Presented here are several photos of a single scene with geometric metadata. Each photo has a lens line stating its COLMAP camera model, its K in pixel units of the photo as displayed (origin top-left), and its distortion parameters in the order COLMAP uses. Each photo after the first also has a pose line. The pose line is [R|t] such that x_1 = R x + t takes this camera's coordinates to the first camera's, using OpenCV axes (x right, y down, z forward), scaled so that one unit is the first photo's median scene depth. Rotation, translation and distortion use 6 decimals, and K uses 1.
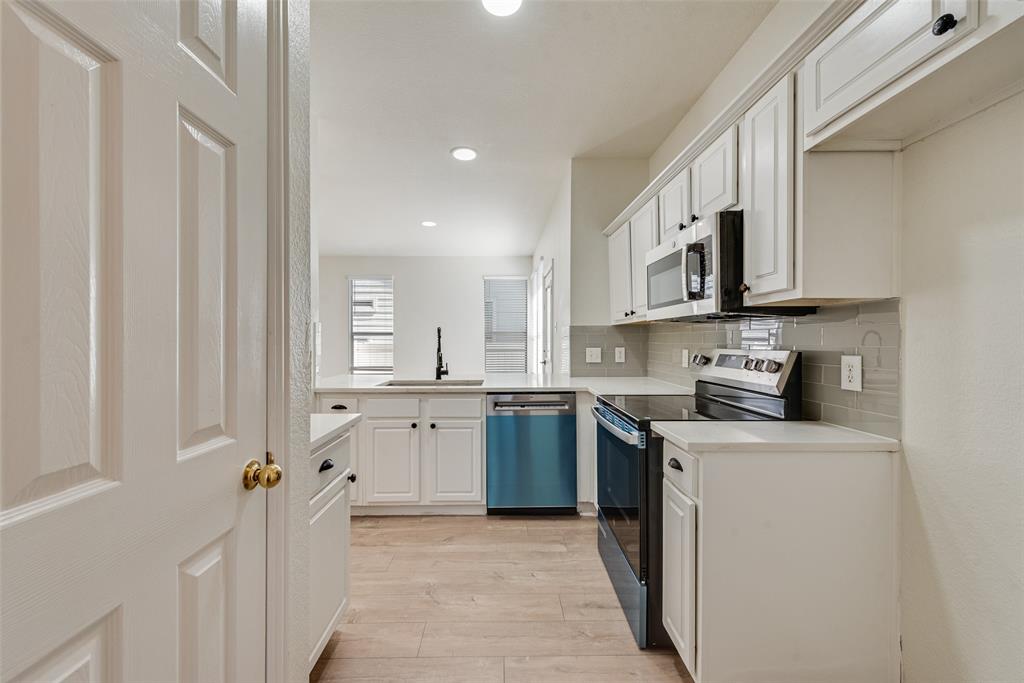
lens RADIAL K [[402.7, 0, 509.1], [0, 402.7, 339.9], [0, 0, 1]] dist [-0.000281, -0.000141]
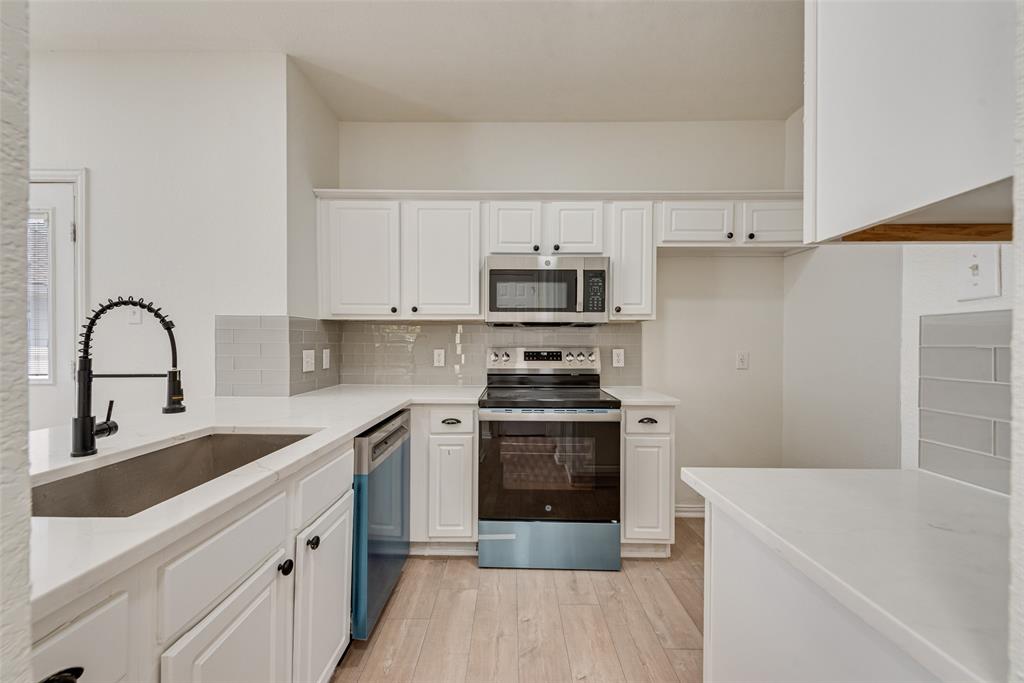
lens RADIAL K [[402.7, 0, 509.9], [0, 402.7, 343.6], [0, 0, 1]] dist [-0.000281, -0.000141]
pose [[0.022598, 0.000765, 0.999744, -0.700990], [-0.004302, 0.999991, -0.000668, 0.009785], [-0.999735, -0.004285, 0.022601, 0.919909]]
